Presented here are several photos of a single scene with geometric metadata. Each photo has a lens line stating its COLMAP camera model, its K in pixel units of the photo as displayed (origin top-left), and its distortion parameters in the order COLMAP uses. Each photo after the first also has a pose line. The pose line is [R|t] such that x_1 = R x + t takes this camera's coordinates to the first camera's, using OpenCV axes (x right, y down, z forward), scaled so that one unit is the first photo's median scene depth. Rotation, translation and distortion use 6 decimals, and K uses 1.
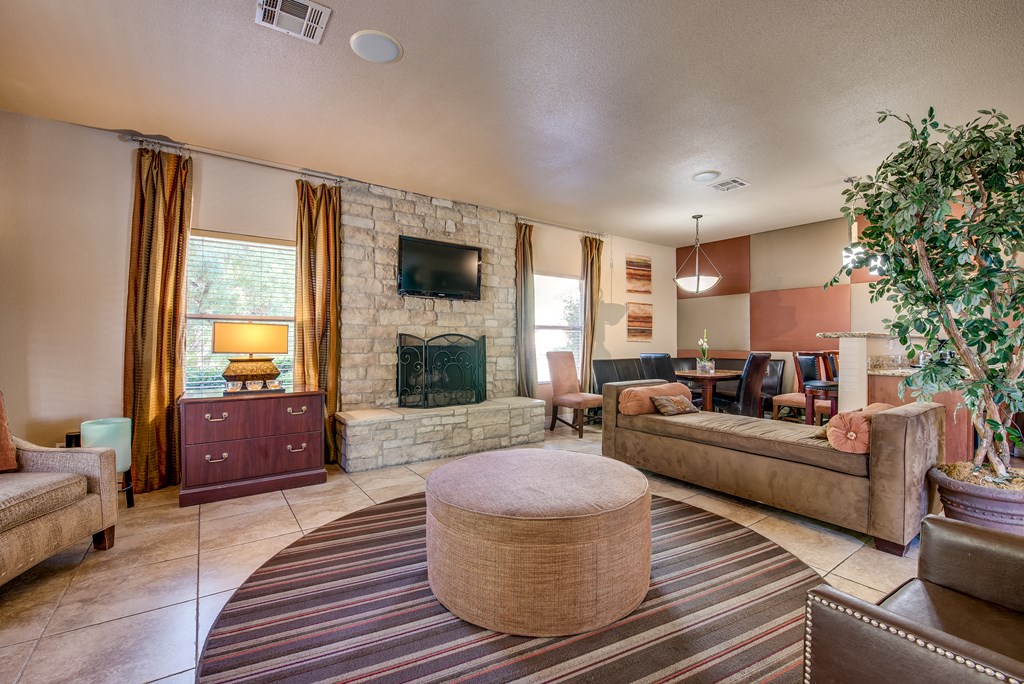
lens RADIAL K [[448.7, 0, 512.0], [0, 448.7, 342.0], [0, 0, 1]] dist [-0.002693, -0.000420]
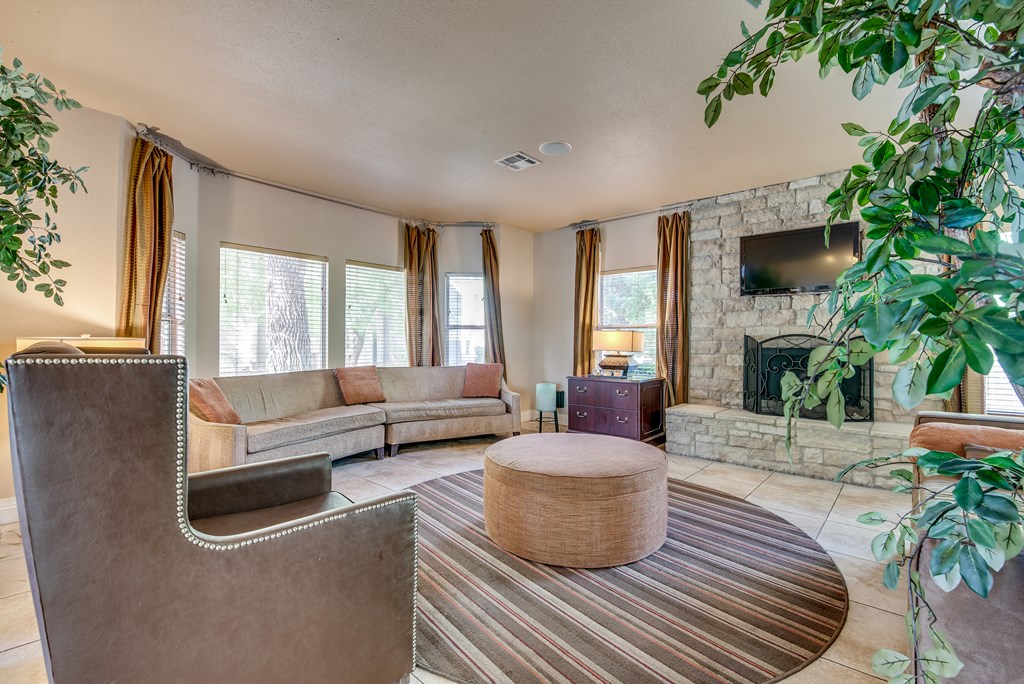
lens RADIAL K [[448.7, 0, 512.0], [0, 448.7, 342.0], [0, 0, 1]] dist [-0.002693, -0.000420]
pose [[0.213117, -0.001630, -0.977025, 0.643337], [-0.003434, 0.999991, -0.002417, 0.000439], [0.977021, 0.003870, 0.213109, 0.300805]]
